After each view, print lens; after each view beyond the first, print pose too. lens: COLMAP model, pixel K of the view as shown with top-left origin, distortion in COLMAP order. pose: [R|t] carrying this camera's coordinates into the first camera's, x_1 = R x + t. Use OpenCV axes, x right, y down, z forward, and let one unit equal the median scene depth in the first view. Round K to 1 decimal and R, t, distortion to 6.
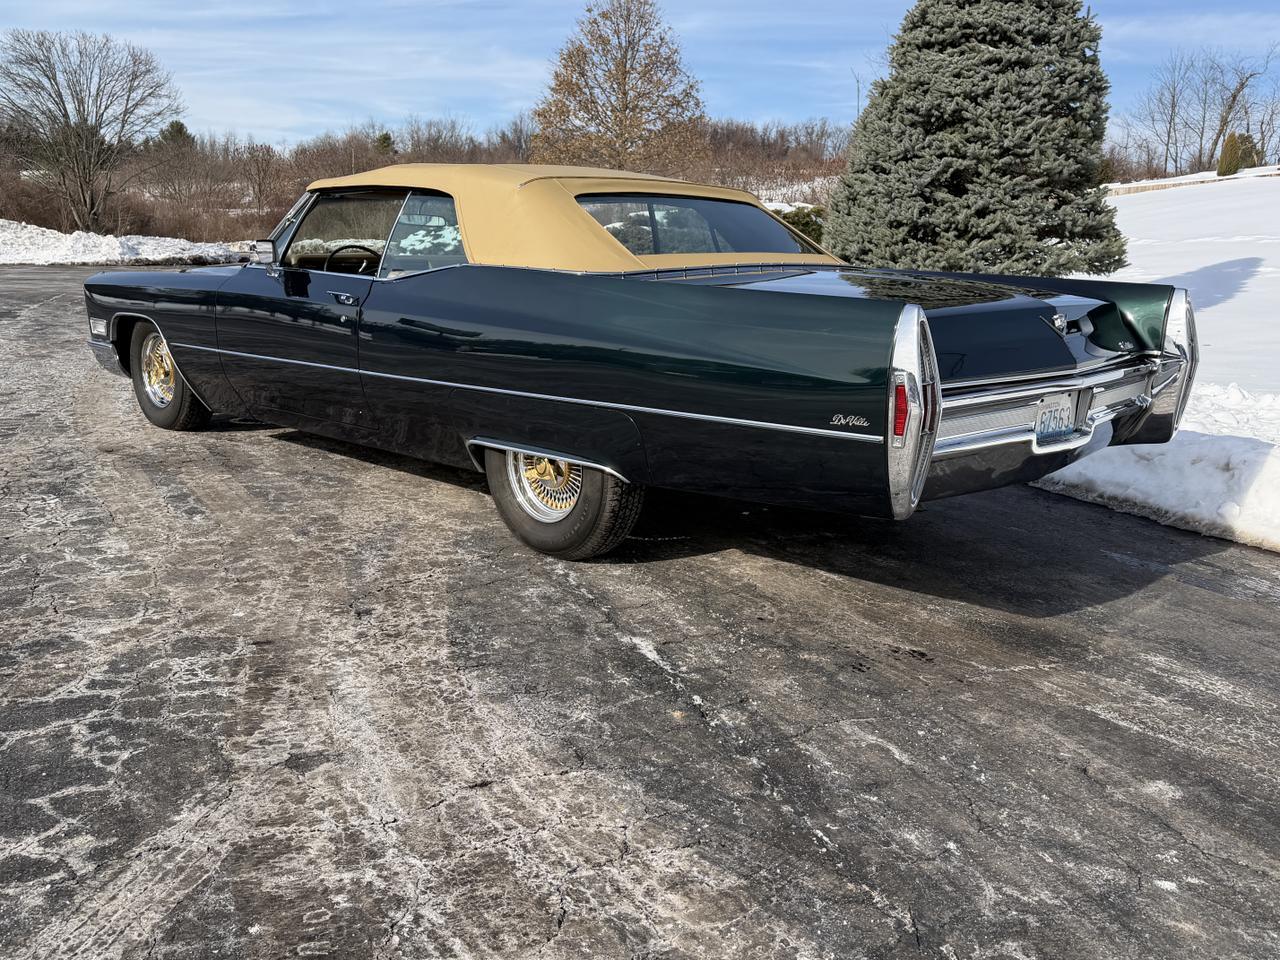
lens RADIAL K [[1109.8, 0, 629.6], [0, 1109.8, 486.4], [0, 0, 1]] dist [0.087658, -0.138106]
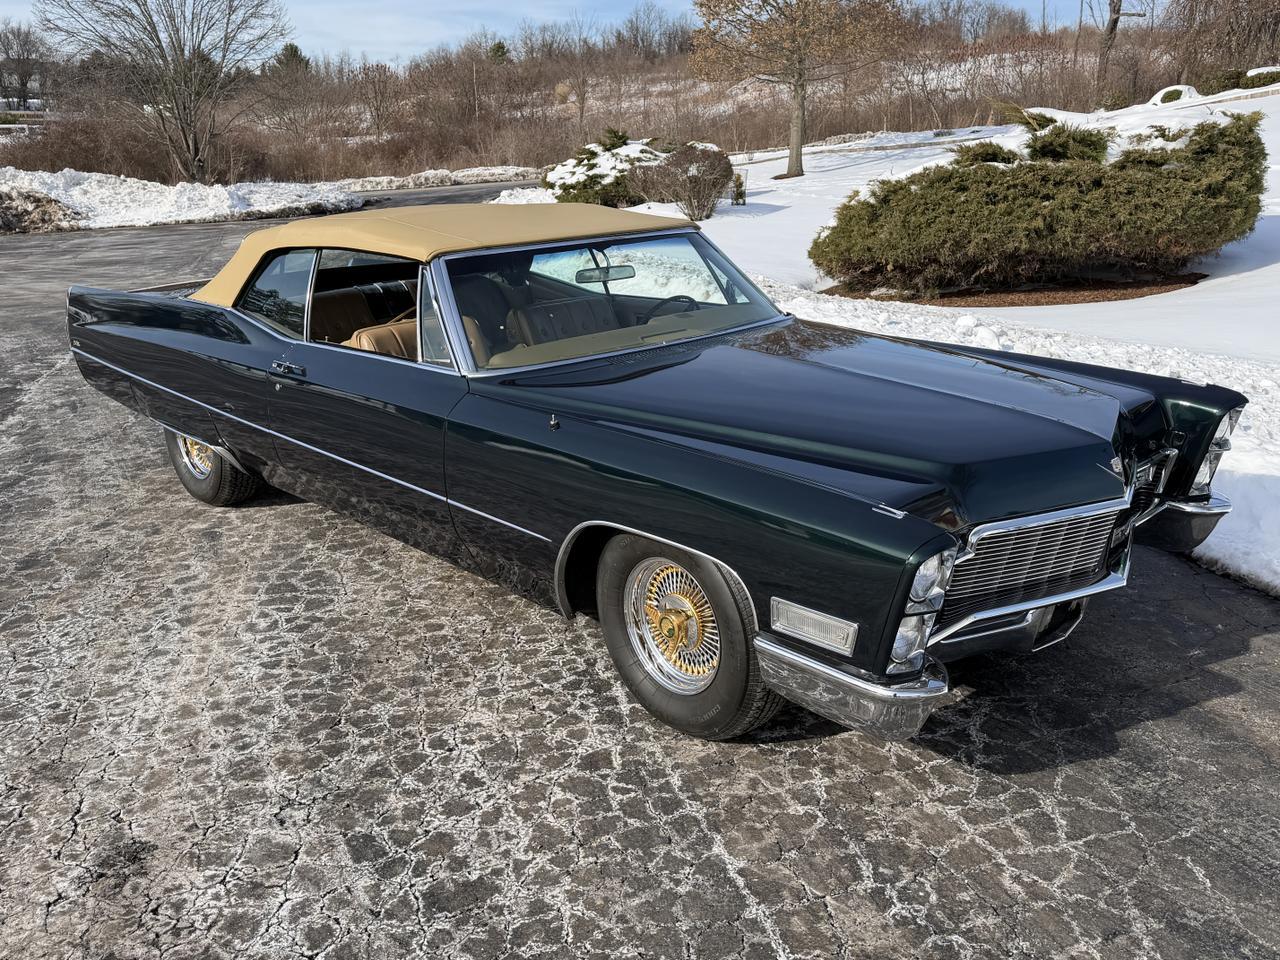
lens RADIAL K [[1105.3, 0, 629.1], [0, 1105.3, 481.9], [0, 0, 1]] dist [0.080853, -0.121914]
pose [[0.993643, -0.025611, -0.109628, -0.557413], [0.034346, 0.996319, 0.078540, -0.505241], [0.107213, -0.081806, 0.990865, 1.556169]]
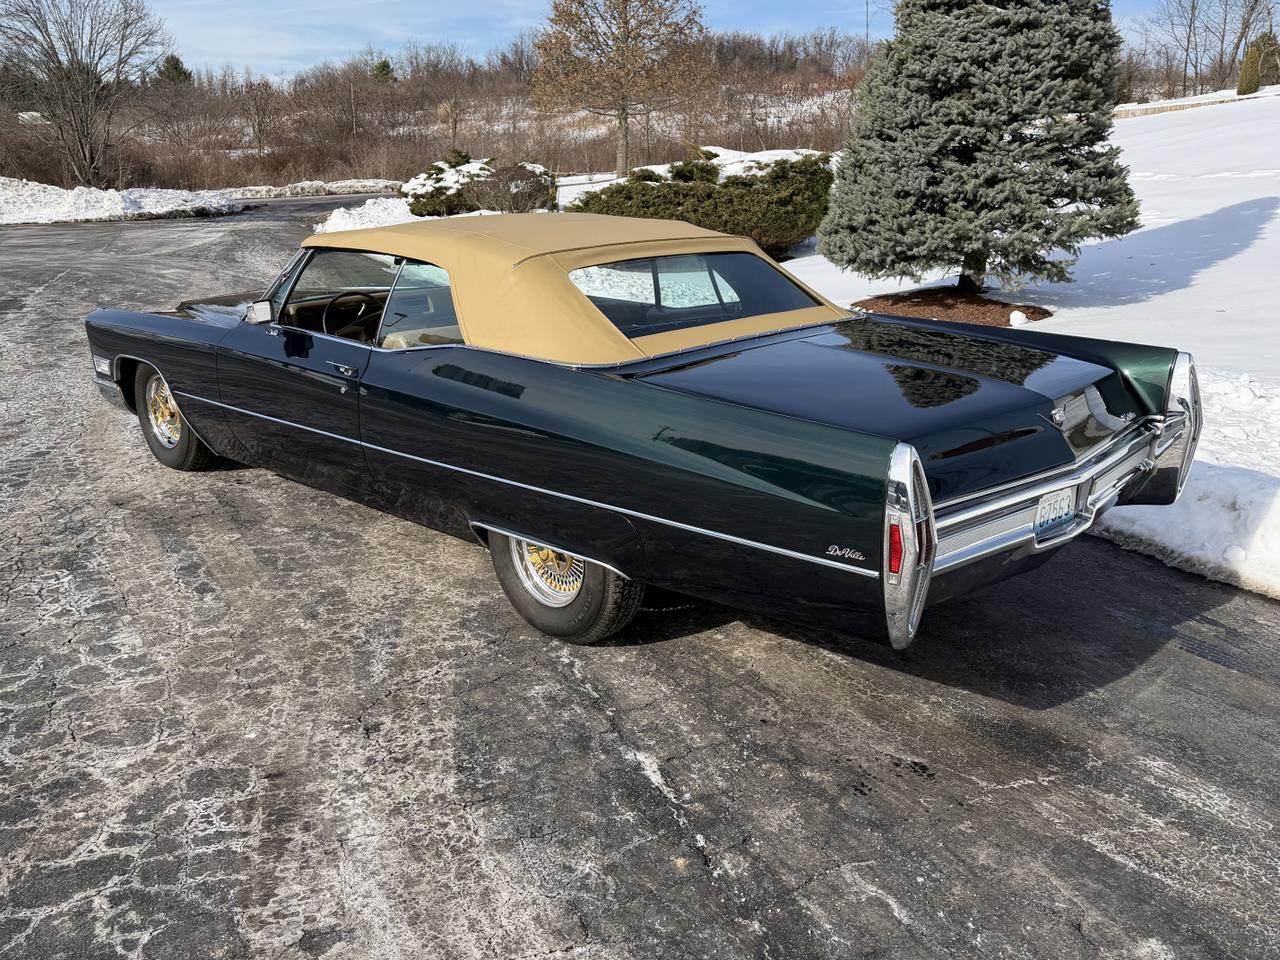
lens RADIAL K [[1109.8, 0, 628.1], [0, 1109.8, 484.5], [0, 0, 1]] dist [0.087658, -0.138106]
pose [[0.999438, -0.029388, -0.016151, 0.014971], [0.030380, 0.997419, 0.065054, -0.143011], [0.014198, -0.065508, 0.997751, 0.000636]]
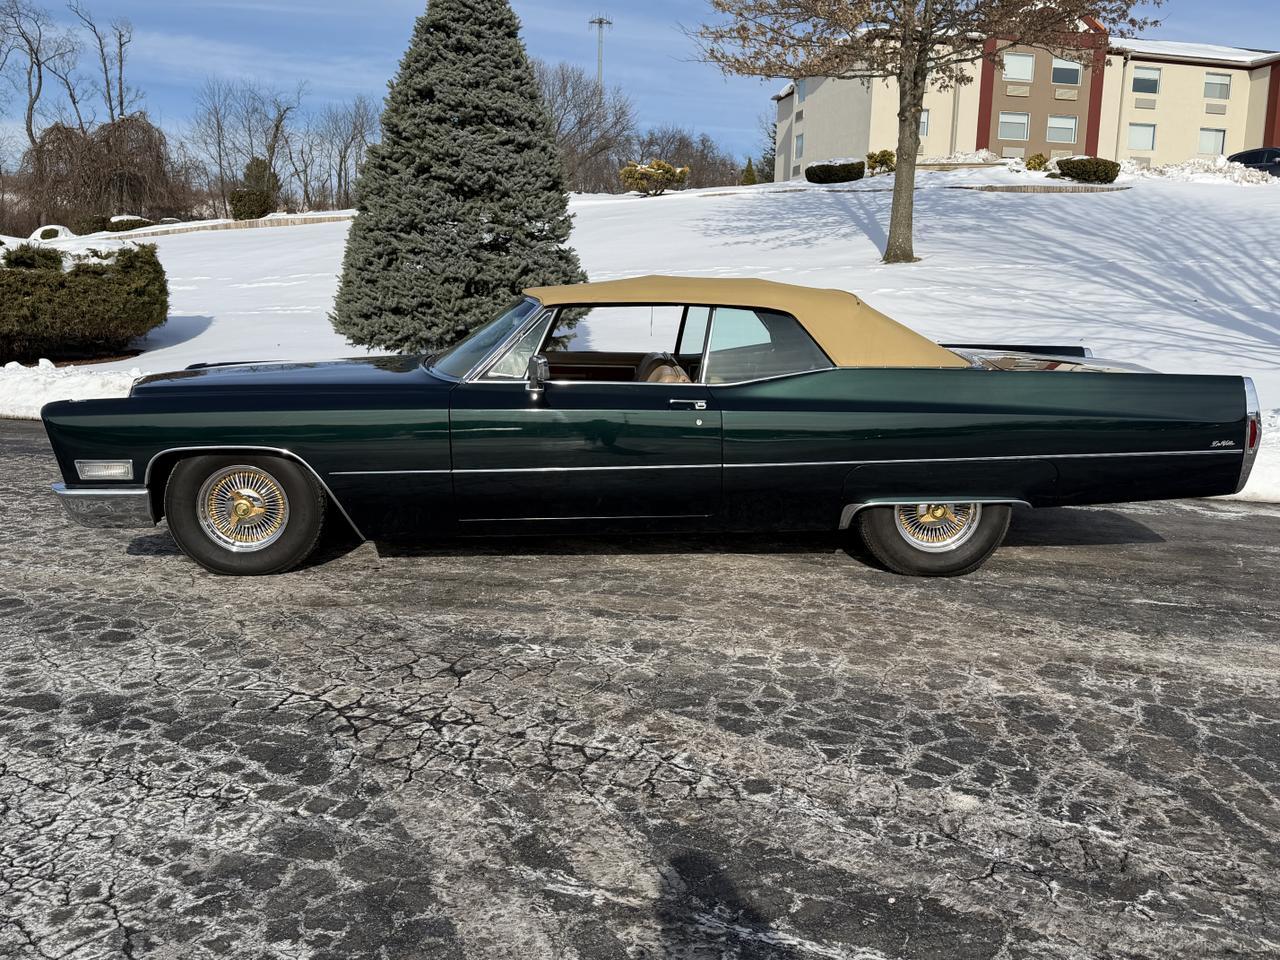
lens RADIAL K [[1109.8, 0, 643.5], [0, 1109.8, 484.6], [0, 0, 1]] dist [0.087658, -0.138106]
pose [[0.671483, -0.155517, 0.724517, -1.297359], [0.163918, 0.984681, 0.059442, -0.190027], [-0.722662, 0.078847, 0.686689, 0.323599]]
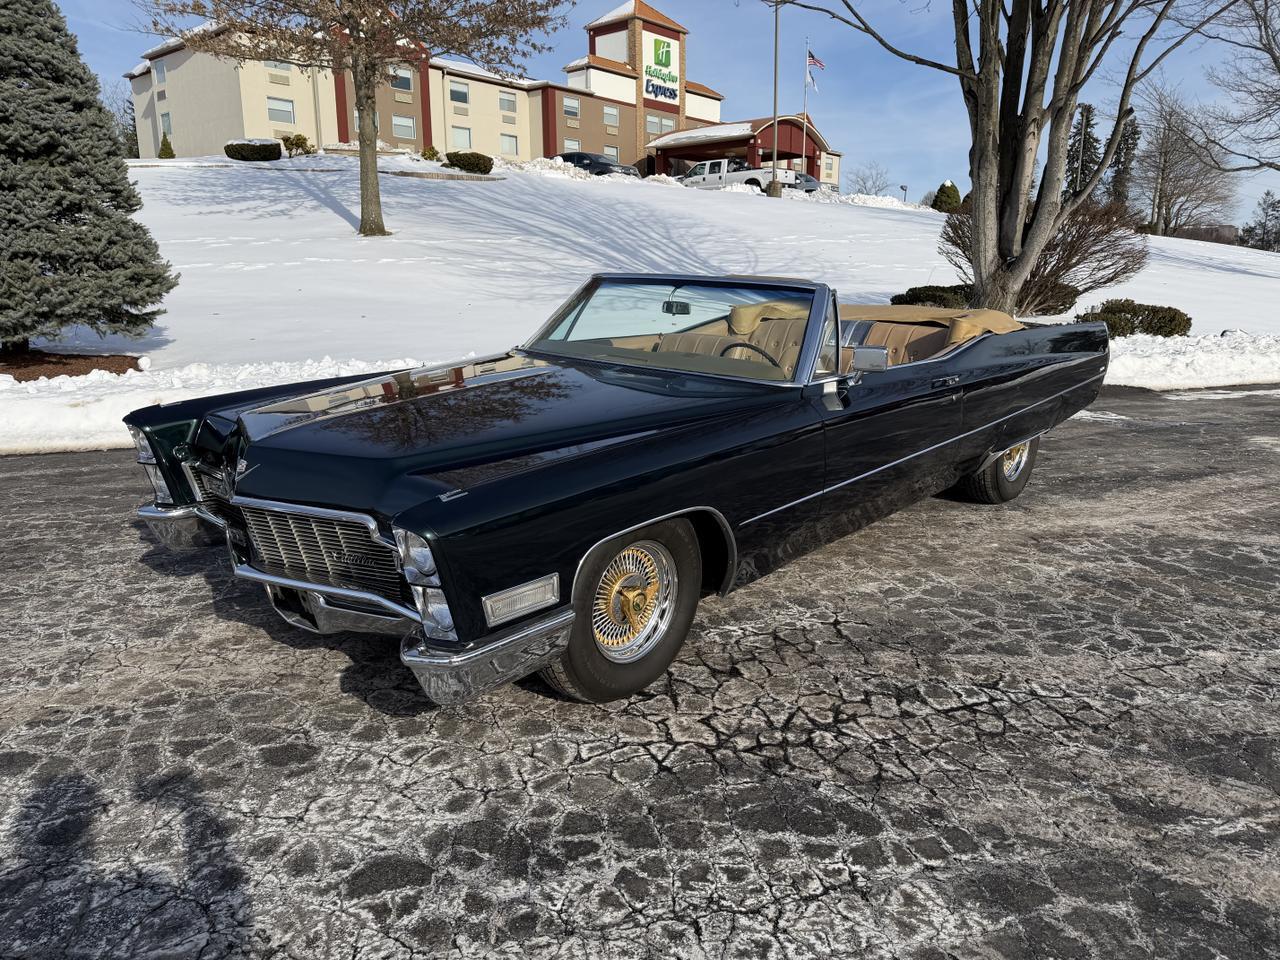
lens RADIAL K [[897.4, 0, 637.4], [0, 897.4, 478.5], [0, 0, 1]] dist [0.039890, -0.048419]
pose [[0.098832, -0.269899, 0.957803, -1.420796], [0.210093, 0.946479, 0.245029, -0.362687], [-0.972673, 0.177011, 0.150247, 1.098969]]
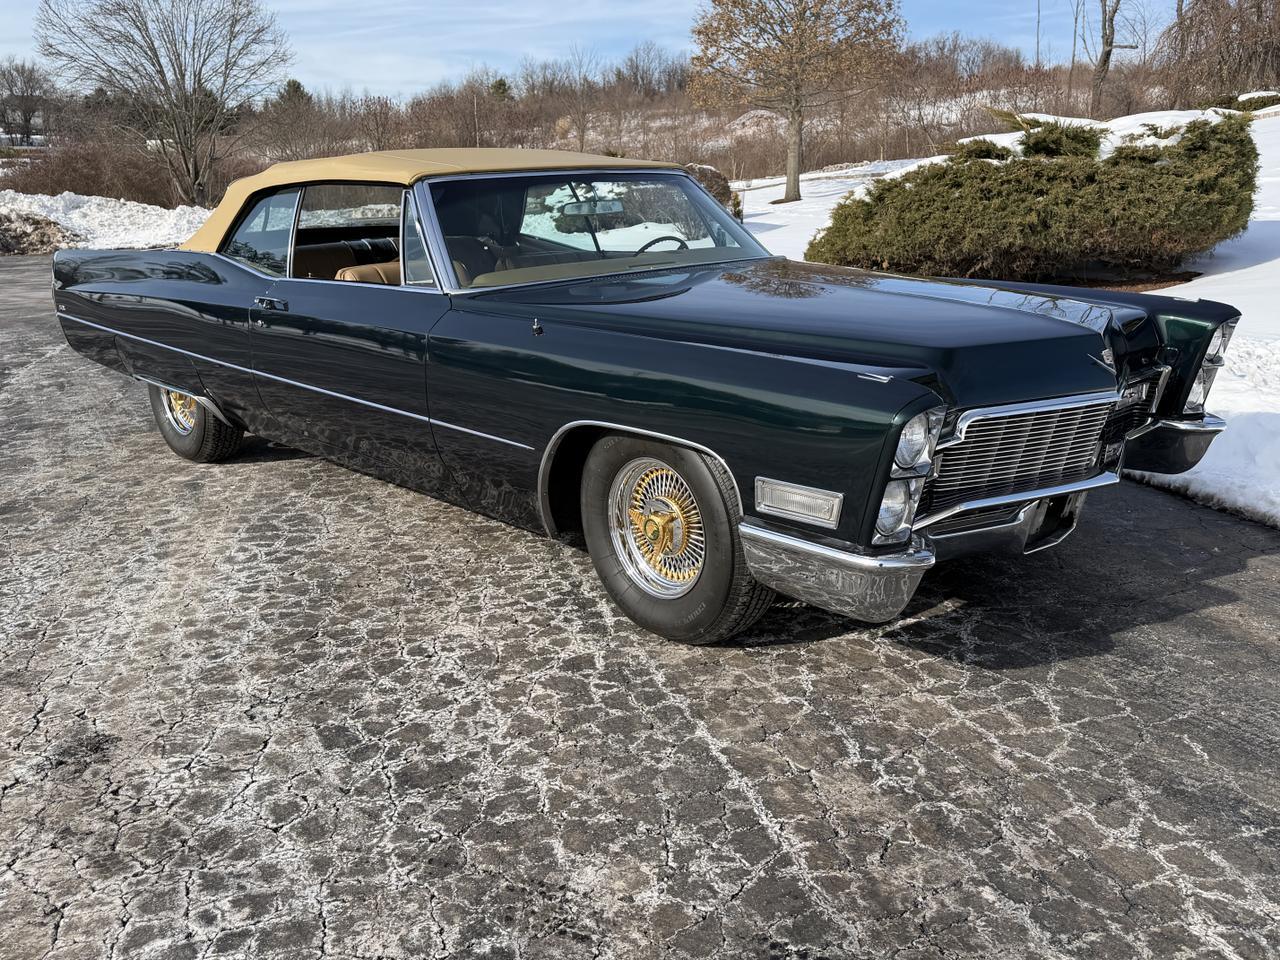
lens RADIAL K [[1105.3, 0, 638.2], [0, 1105.3, 485.5], [0, 0, 1]] dist [0.080853, -0.121914]
pose [[0.994362, -0.030253, -0.101630, -0.549467], [0.035563, 0.998073, 0.050849, -0.406189], [0.099896, -0.054177, 0.993522, 1.568078]]
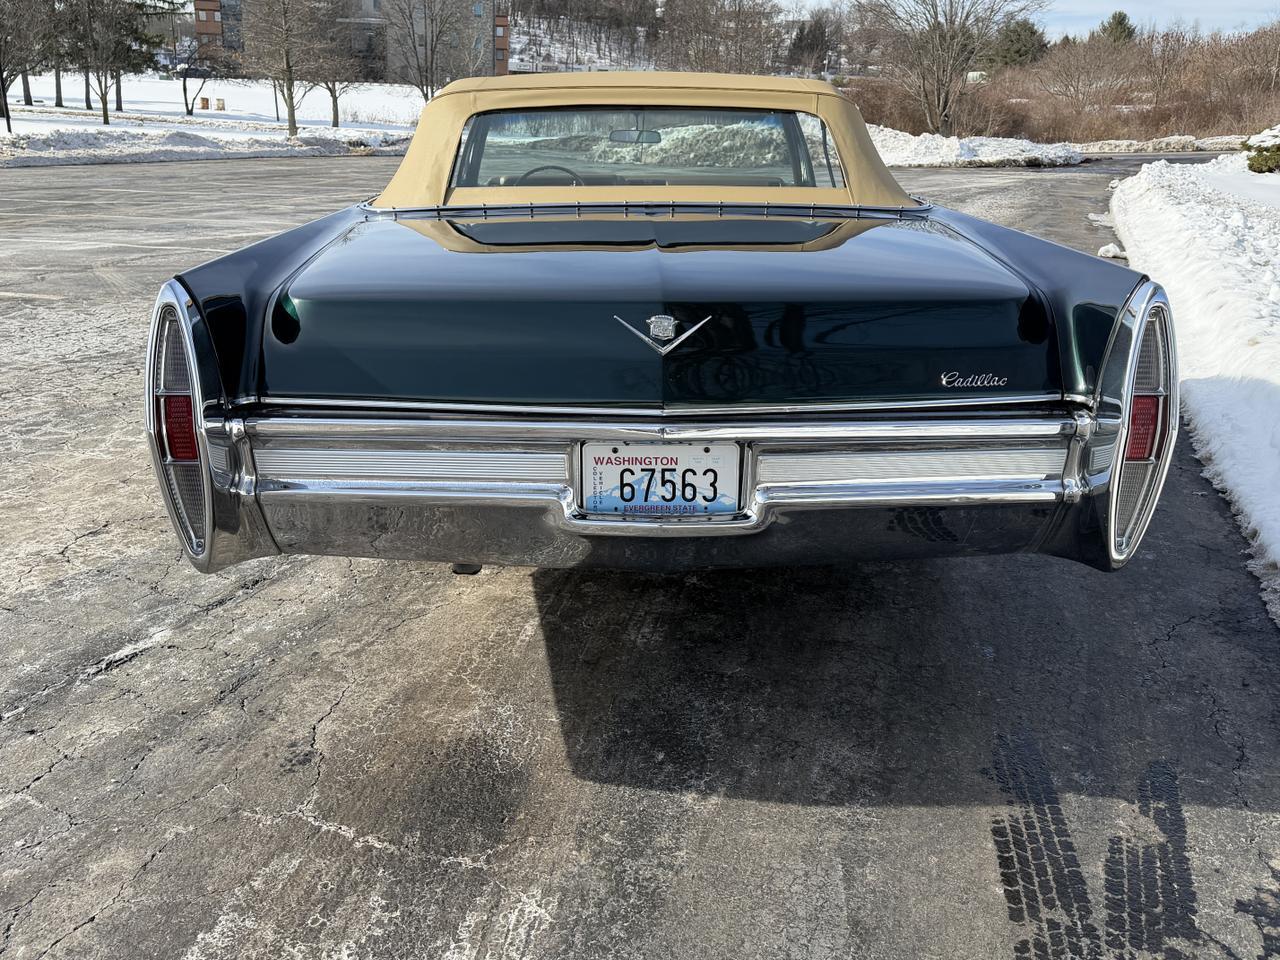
lens RADIAL K [[1105.3, 0, 637.3], [0, 1105.3, 488.5], [0, 0, 1]] dist [0.080853, -0.121914]
pose [[0.721607, 0.200656, -0.662587, 0.691948], [-0.141662, 0.979622, 0.142385, -0.127070], [0.677654, -0.008883, 0.735327, 0.487265]]
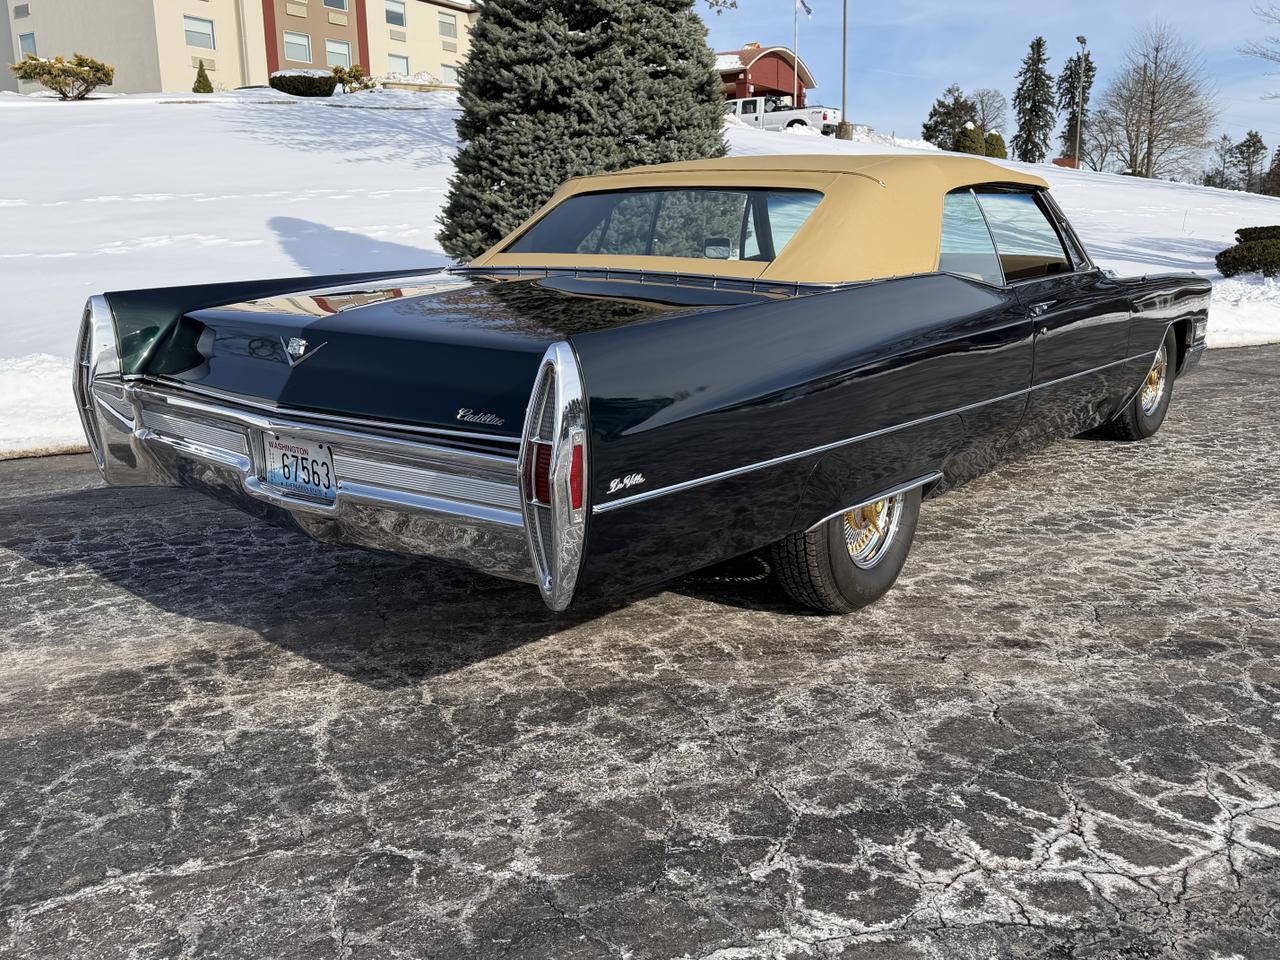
lens RADIAL K [[1109.8, 0, 639.7], [0, 1109.8, 477.6], [0, 0, 1]] dist [0.087658, -0.138106]
pose [[-0.055255, -0.259382, 0.964193, -2.030464], [0.214168, 0.940113, 0.265177, -0.749696], [-0.975233, 0.221152, 0.003606, 3.013333]]
